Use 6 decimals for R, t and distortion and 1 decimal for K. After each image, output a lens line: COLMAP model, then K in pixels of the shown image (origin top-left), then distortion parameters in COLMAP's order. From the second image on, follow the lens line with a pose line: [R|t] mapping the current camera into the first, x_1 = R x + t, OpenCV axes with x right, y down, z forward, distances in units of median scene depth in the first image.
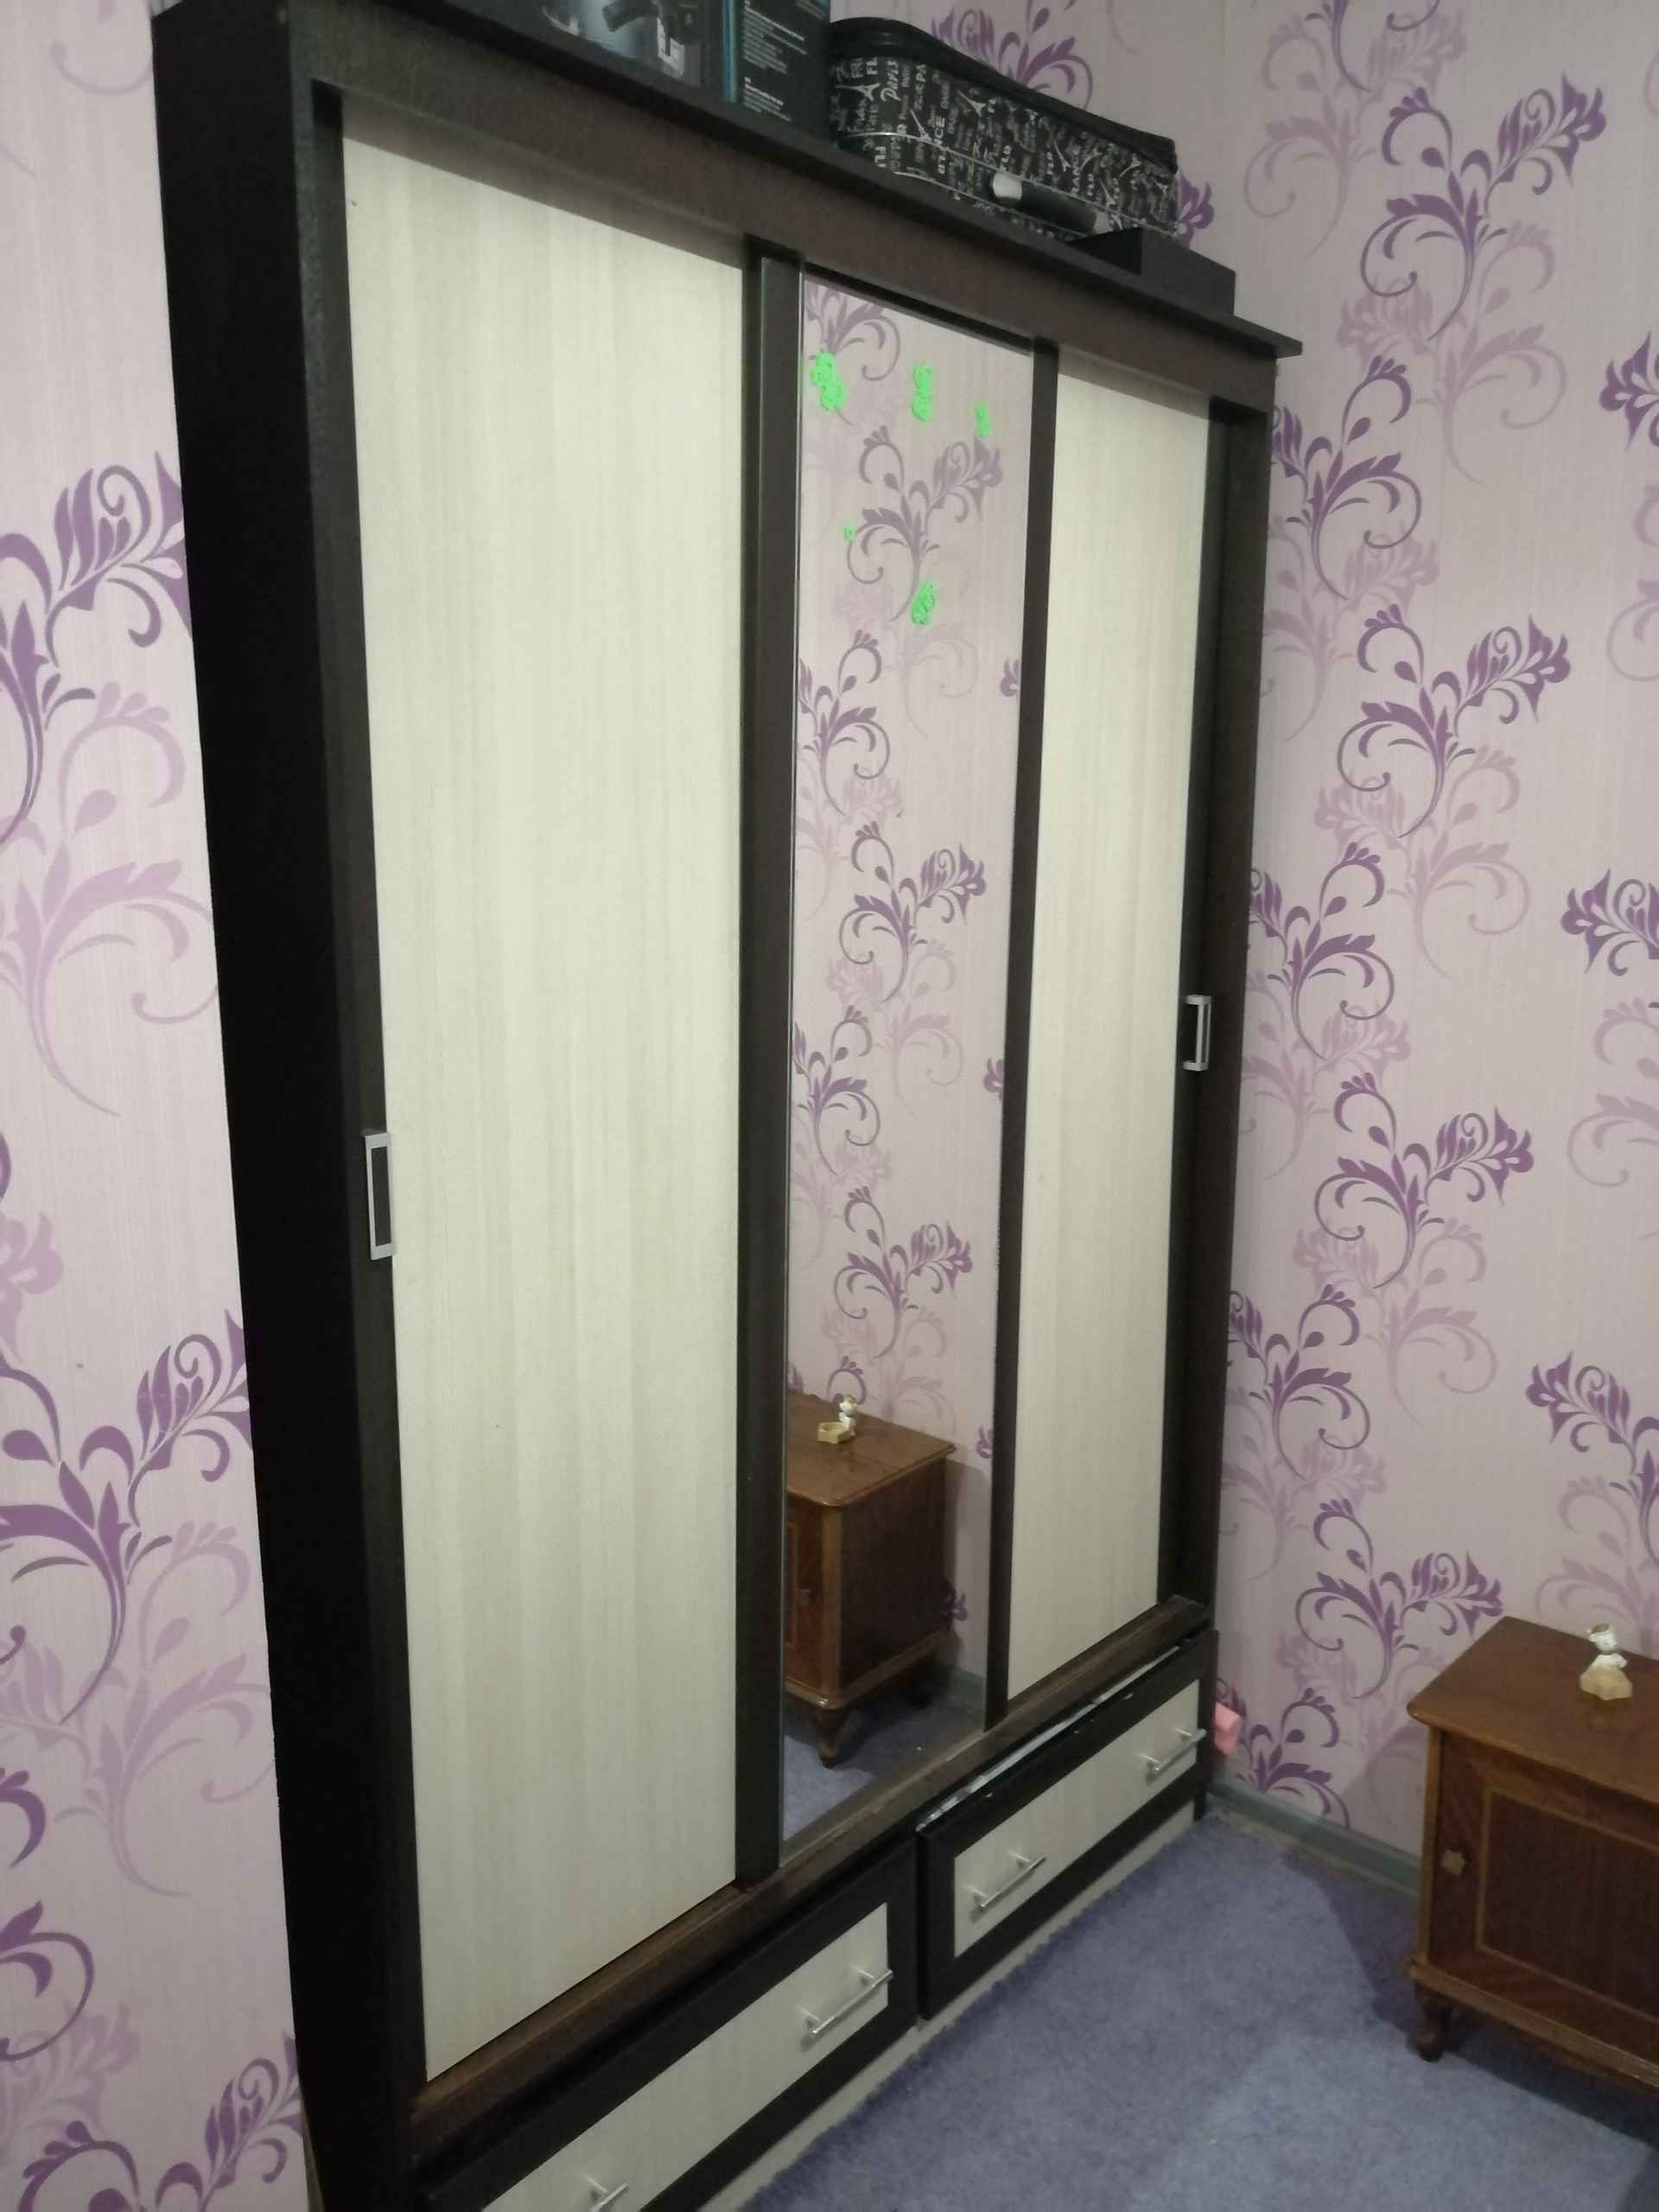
lens RADIAL K [[1722.6, 0, 838.1], [0, 1722.6, 1102.4], [0, 0, 1]] dist [0.037964, -0.052634]
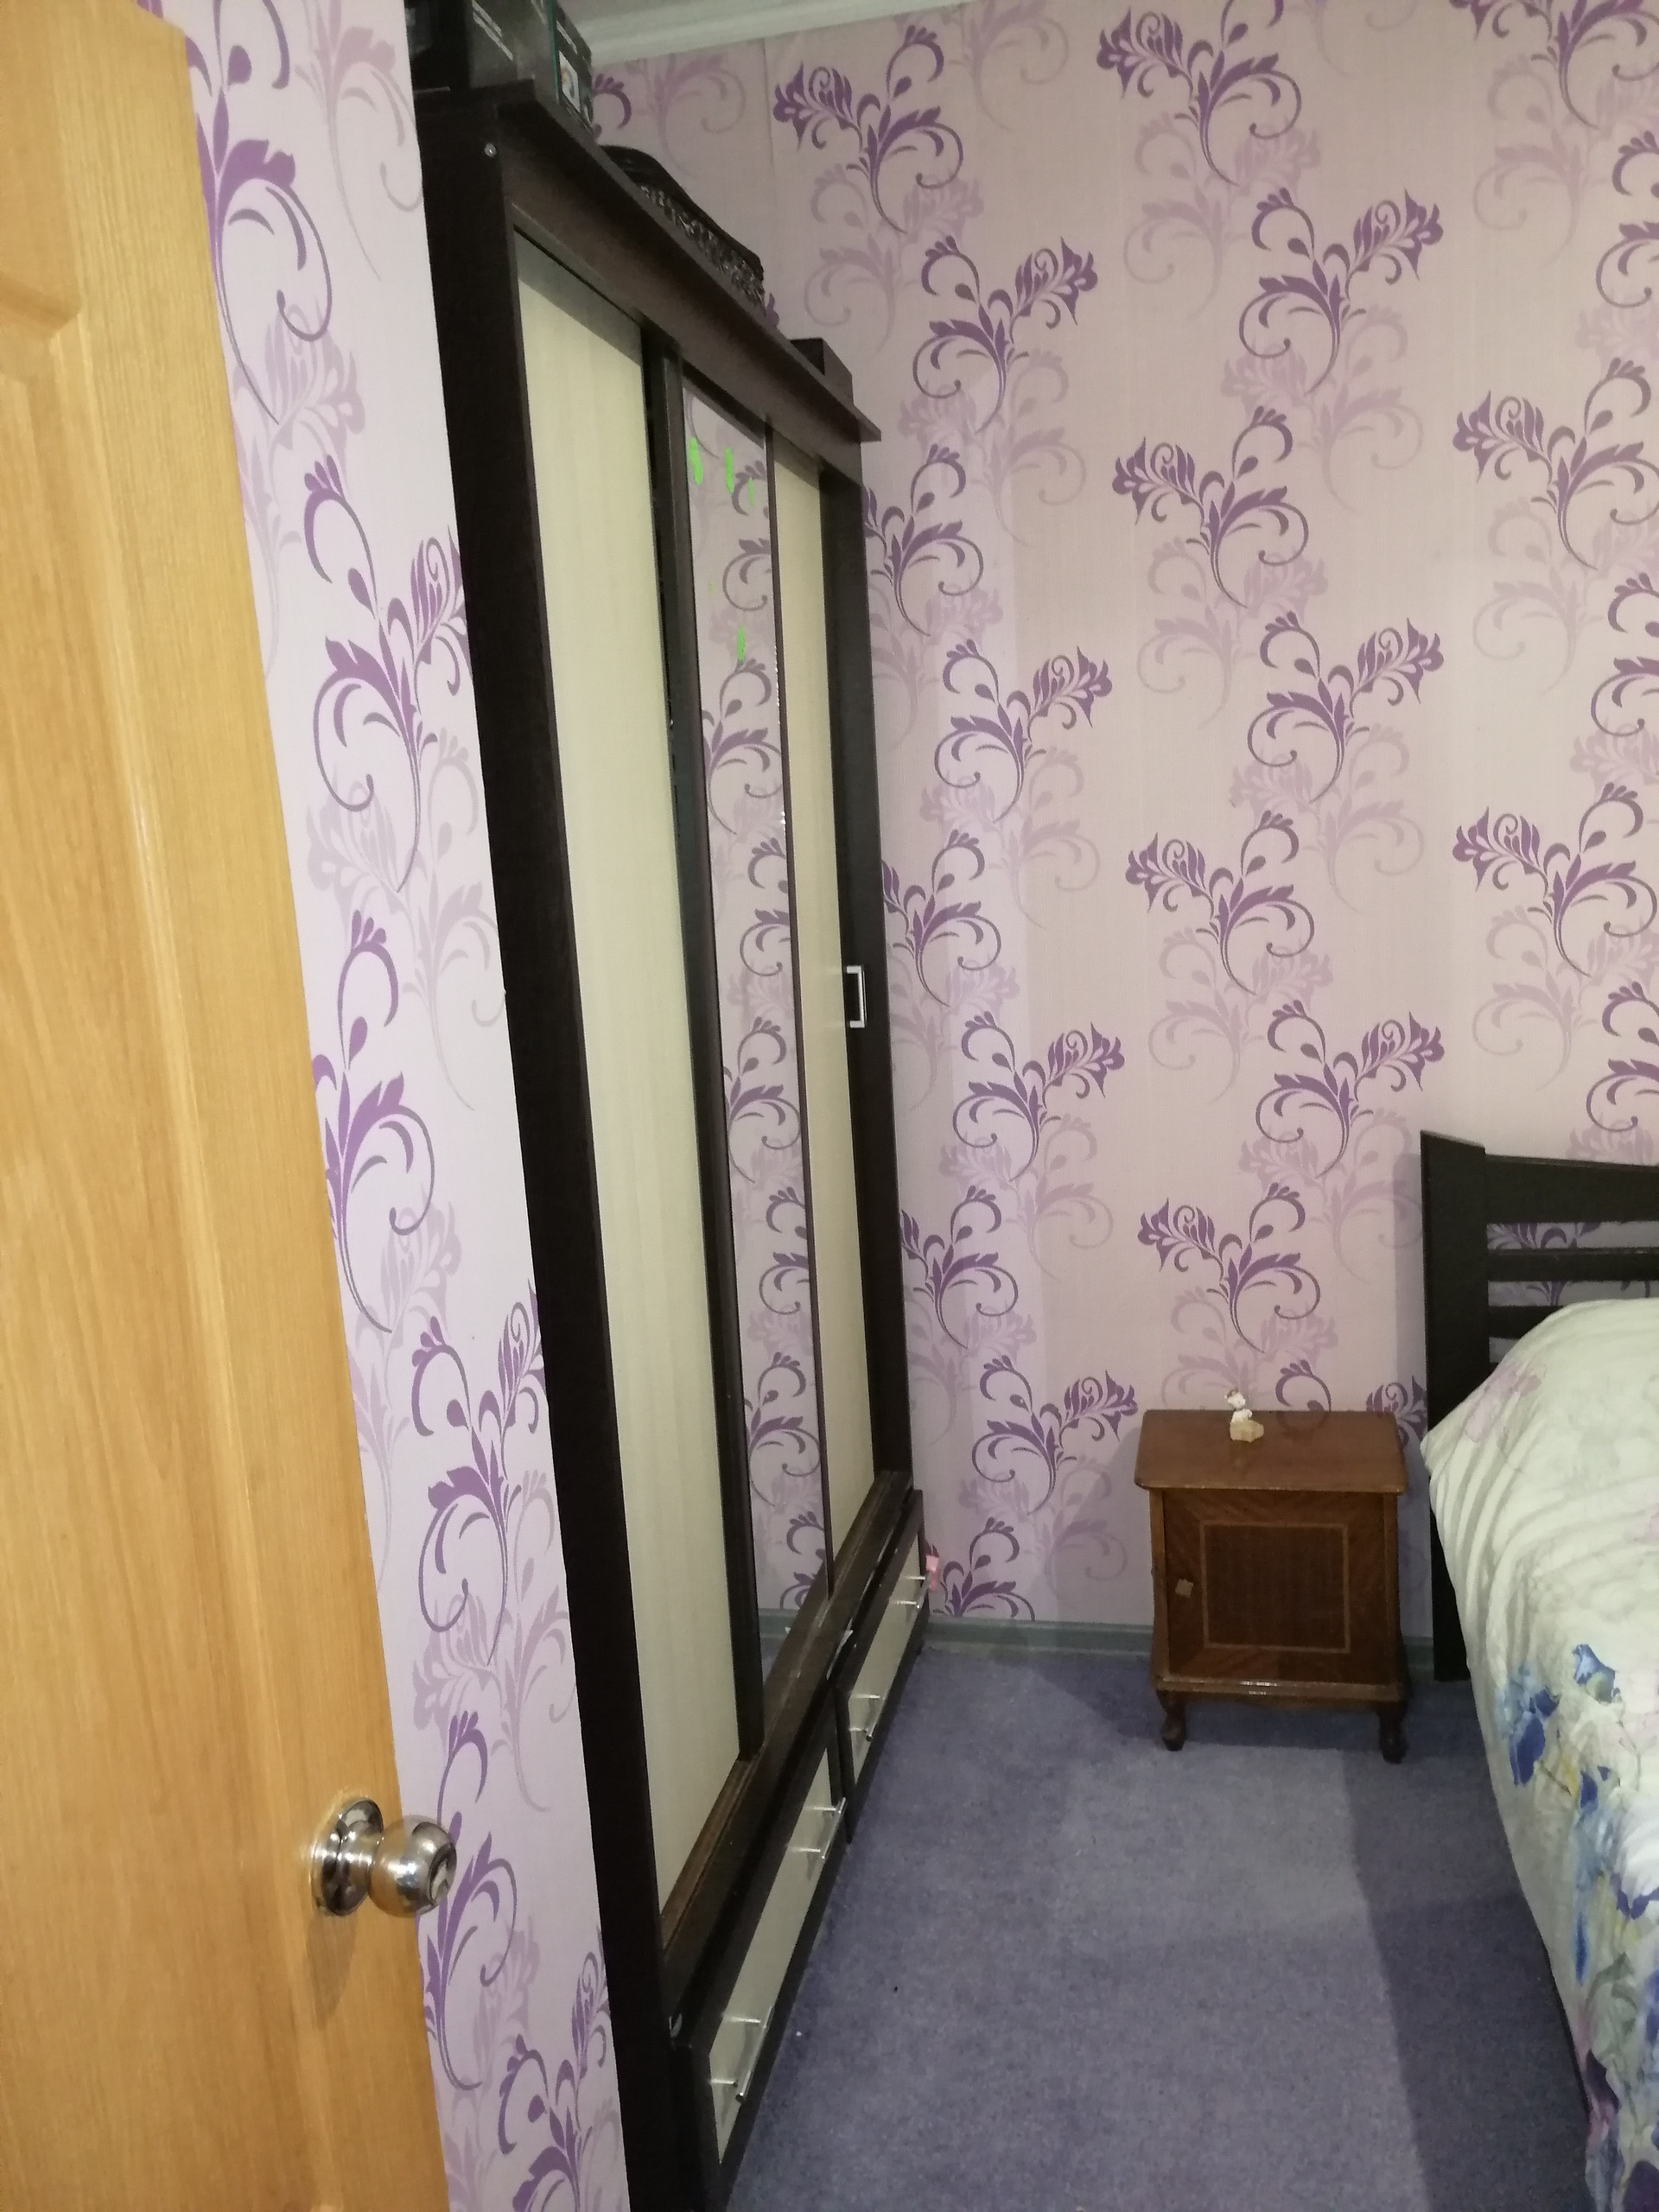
lens RADIAL K [[1722.6, 0, 822.4], [0, 1722.6, 1102.9], [0, 0, 1]] dist [0.037964, -0.052634]
pose [[0.876644, -0.139260, 0.460545, -0.406674], [0.147525, 0.988891, 0.018210, 0.008599], [-0.457964, 0.051978, 0.887450, -0.054856]]
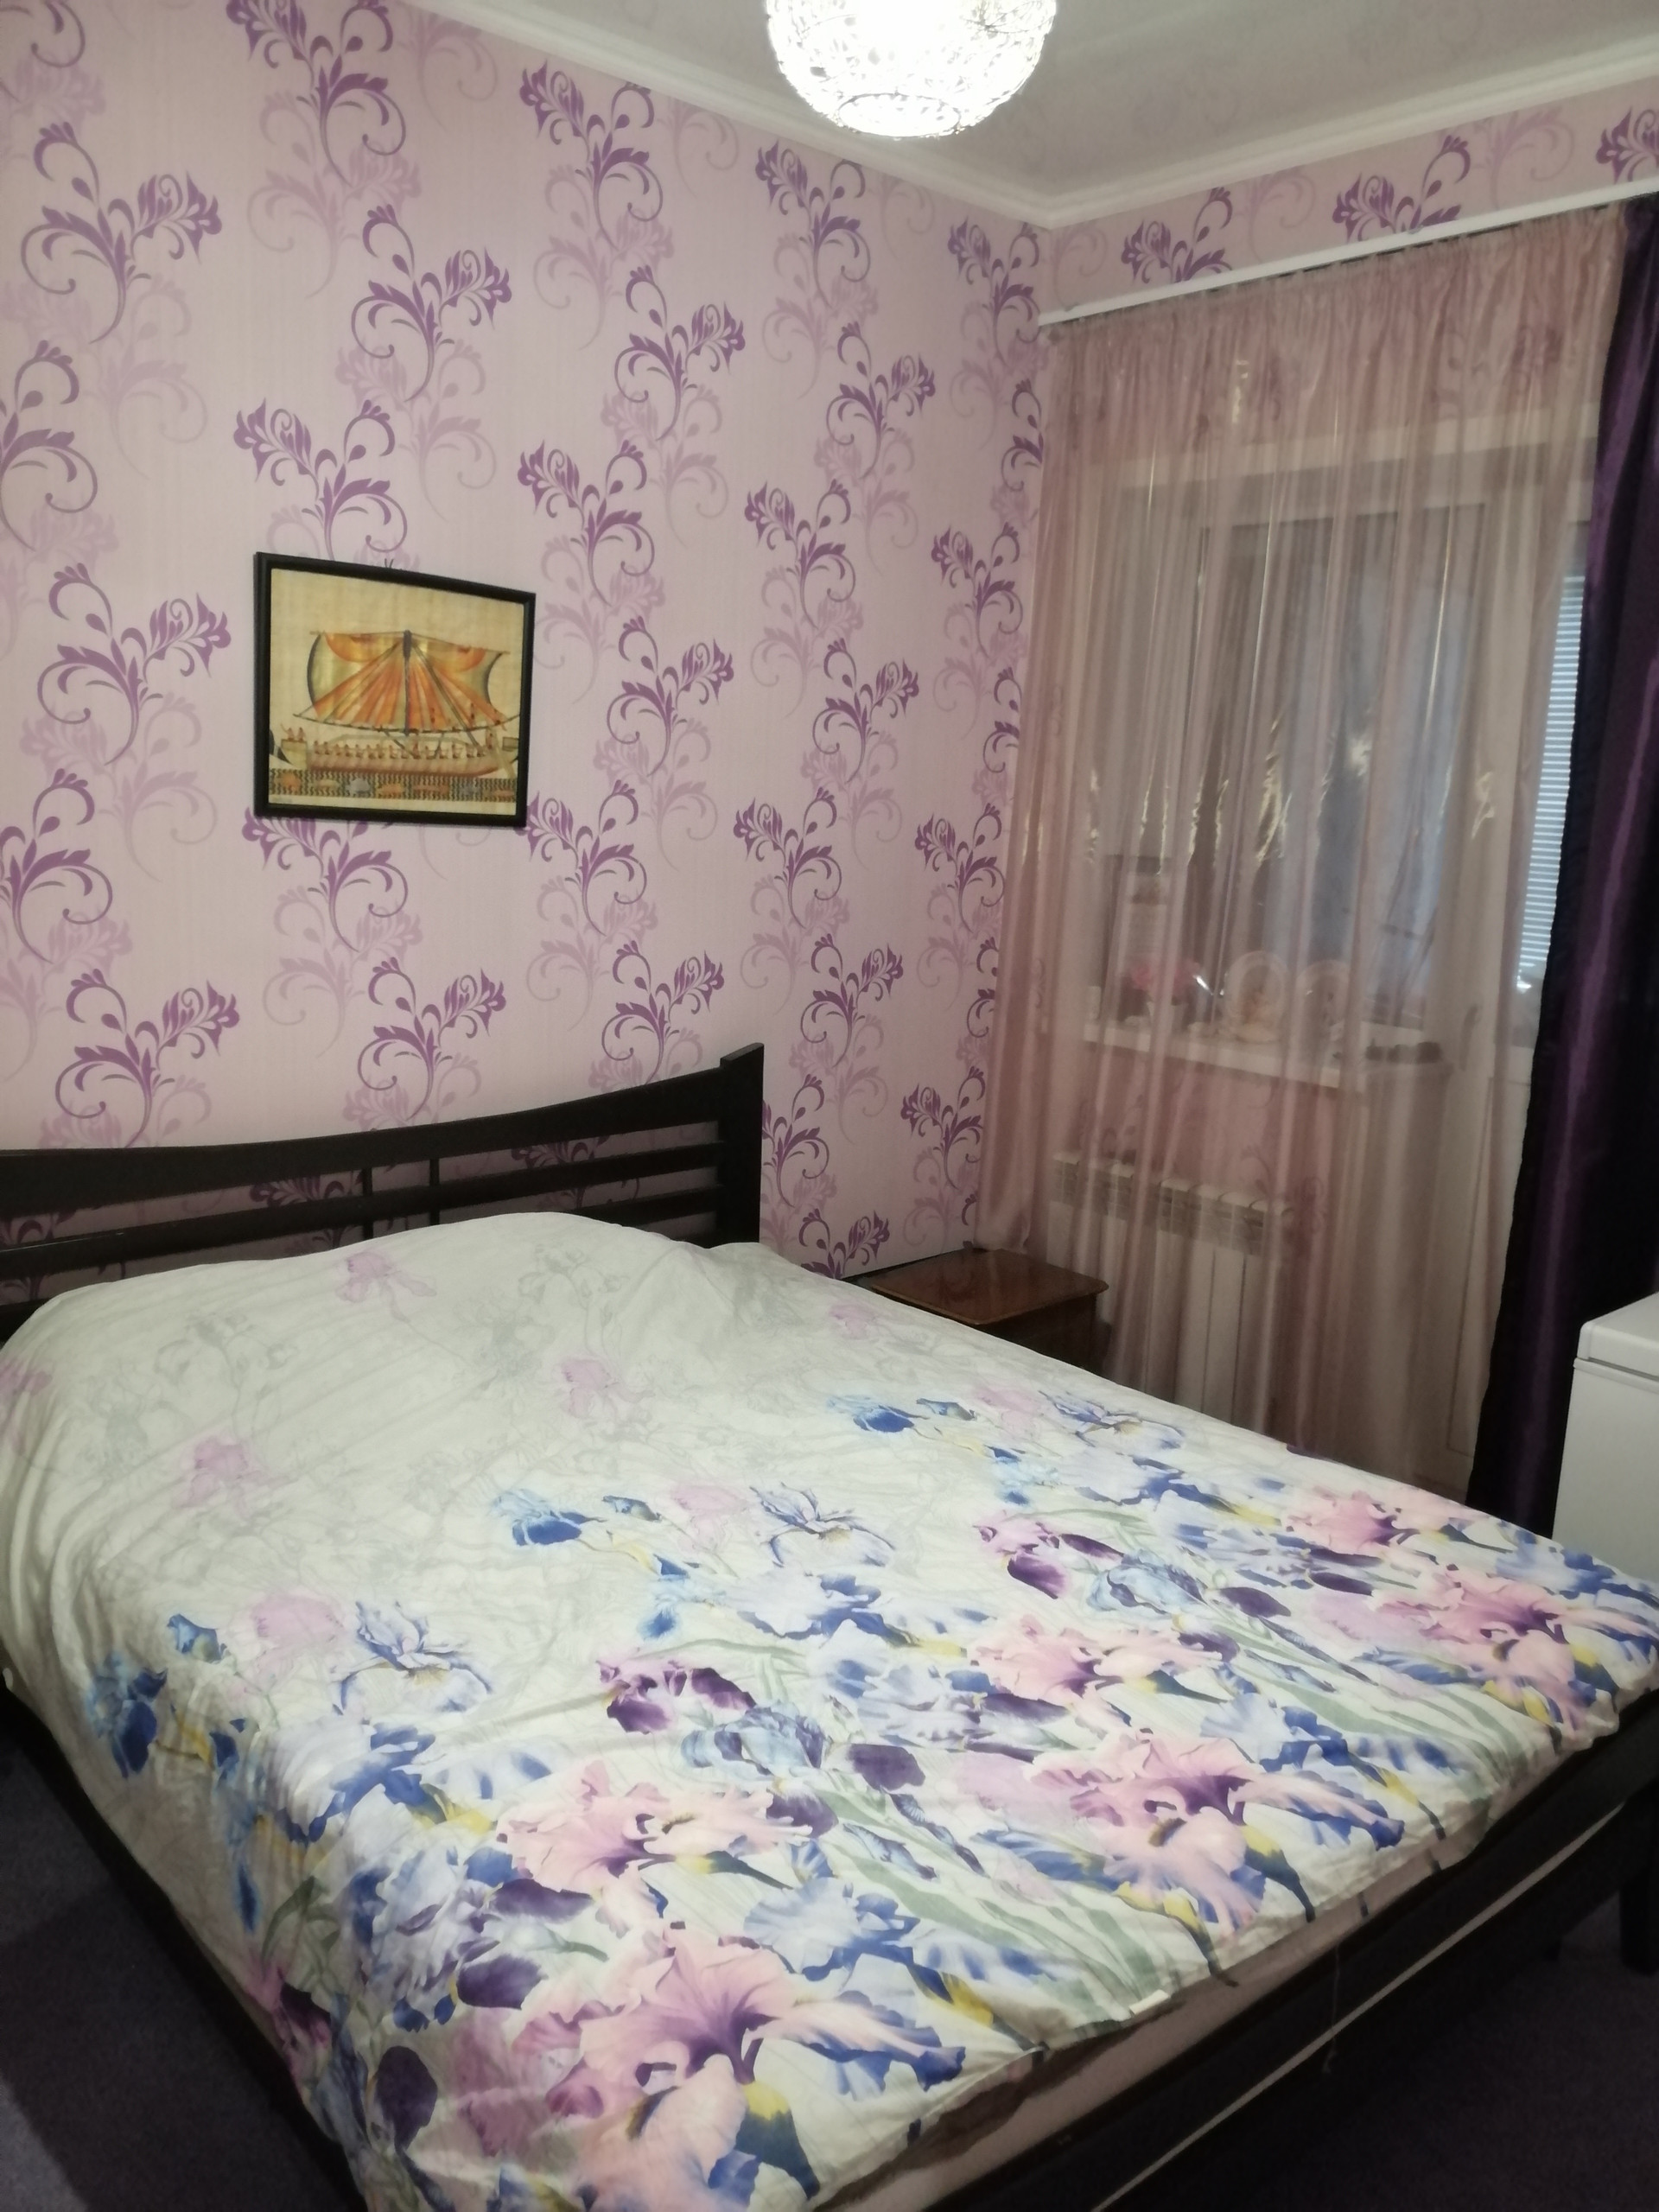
lens RADIAL K [[1722.6, 0, 821.1], [0, 1722.6, 1099.0], [0, 0, 1]] dist [0.037964, -0.052634]
pose [[0.130357, -0.177211, 0.975502, -0.484482], [0.133310, 0.978095, 0.159868, -0.006235], [-0.982464, 0.109204, 0.151125, 0.074496]]
